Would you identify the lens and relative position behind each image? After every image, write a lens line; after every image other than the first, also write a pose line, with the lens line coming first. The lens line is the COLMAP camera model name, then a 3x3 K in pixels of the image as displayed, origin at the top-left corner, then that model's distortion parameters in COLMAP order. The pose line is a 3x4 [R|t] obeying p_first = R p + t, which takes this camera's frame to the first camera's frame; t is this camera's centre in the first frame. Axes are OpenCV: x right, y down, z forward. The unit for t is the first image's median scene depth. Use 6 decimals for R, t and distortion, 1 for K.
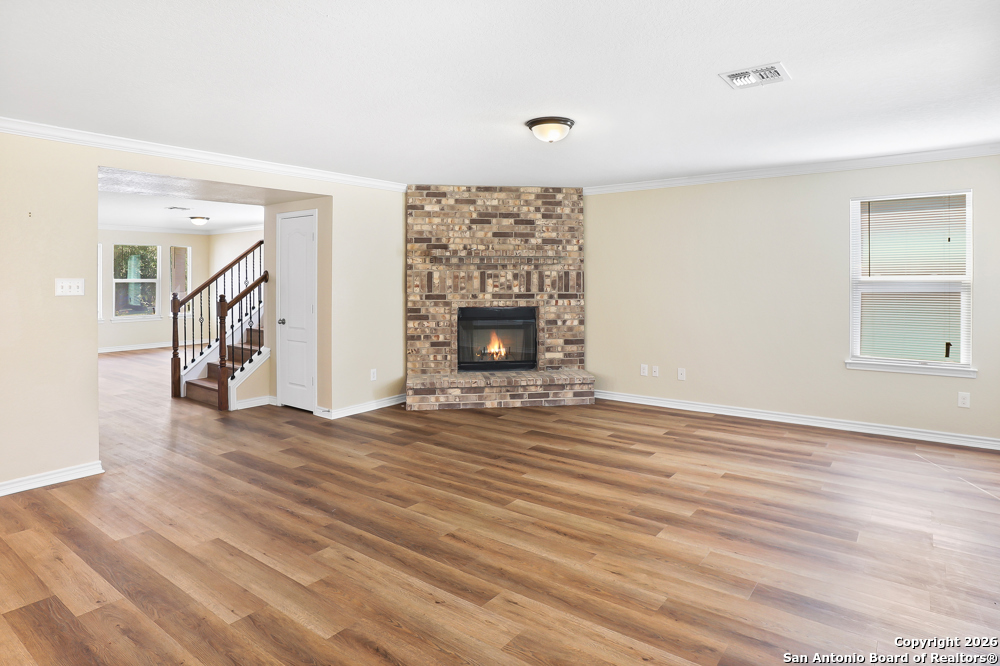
lens RADIAL K [[588.9, 0, 507.4], [0, 588.9, 263.3], [0, 0, 1]] dist [-0.026494, 0.000637]
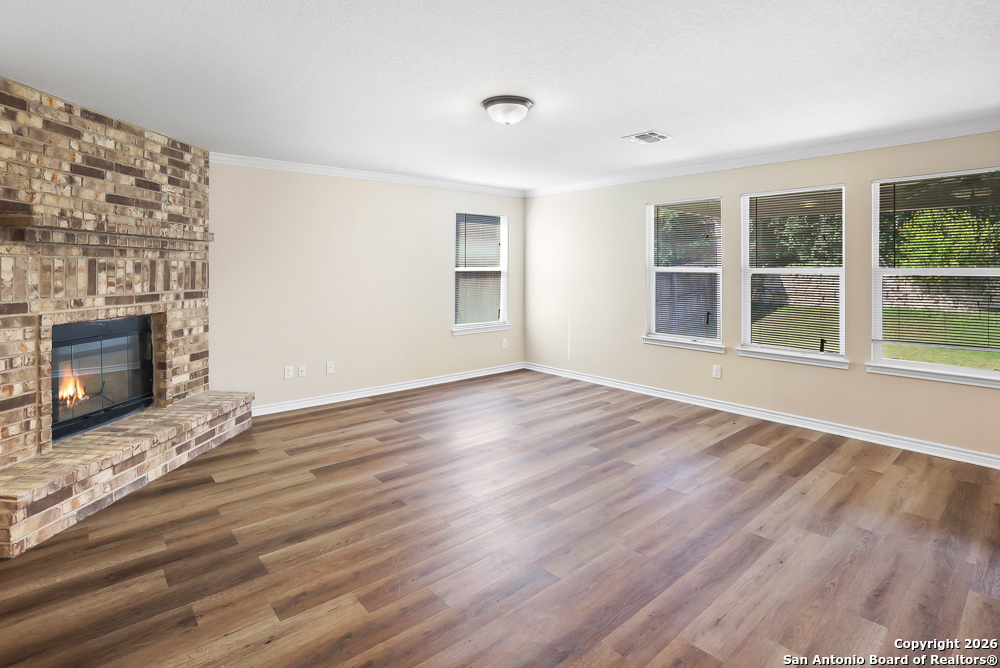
lens RADIAL K [[494.1, 0, 509.6], [0, 494.1, 272.9], [0, 0, 1]] dist [-0.063643, 0.024235]
pose [[0.201789, -0.004462, 0.979419, -0.420265], [-0.021219, 0.999735, 0.008926, 0.014640], [-0.979199, -0.022583, 0.201641, 0.507548]]
